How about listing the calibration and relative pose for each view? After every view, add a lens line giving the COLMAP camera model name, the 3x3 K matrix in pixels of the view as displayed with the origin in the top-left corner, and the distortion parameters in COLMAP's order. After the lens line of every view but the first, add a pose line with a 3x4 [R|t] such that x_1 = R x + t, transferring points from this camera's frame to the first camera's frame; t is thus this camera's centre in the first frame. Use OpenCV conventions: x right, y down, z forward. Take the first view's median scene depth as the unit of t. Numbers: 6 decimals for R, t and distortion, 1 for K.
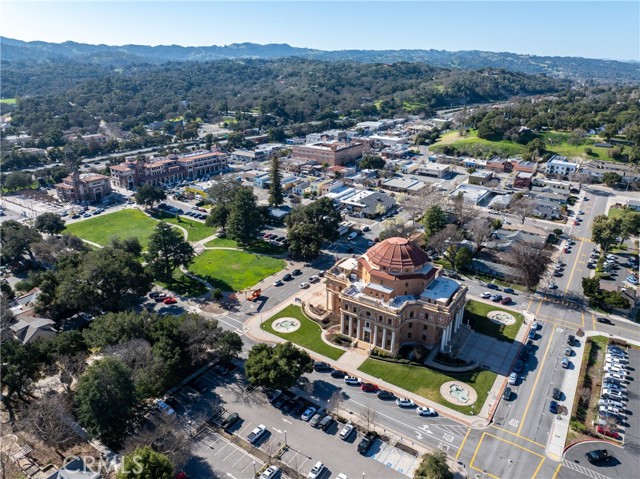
lens RADIAL K [[444.3, 0, 321.6], [0, 444.3, 241.4], [0, 0, 1]] dist [-0.031691, 0.020690]
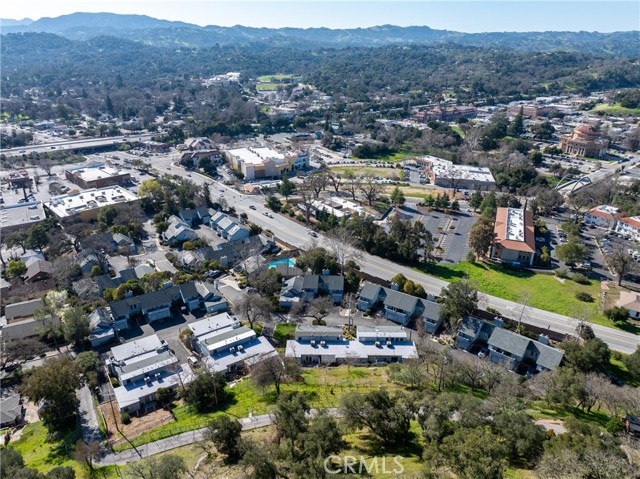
lens RADIAL K [[444.3, 0, 318.5], [0, 444.3, 237.4], [0, 0, 1]] dist [-0.031691, 0.020690]
pose [[0.964437, 0.107611, -0.241413, -0.148193], [-0.099816, 0.994018, 0.044327, 0.148439], [0.244739, -0.018654, 0.969409, -0.452063]]
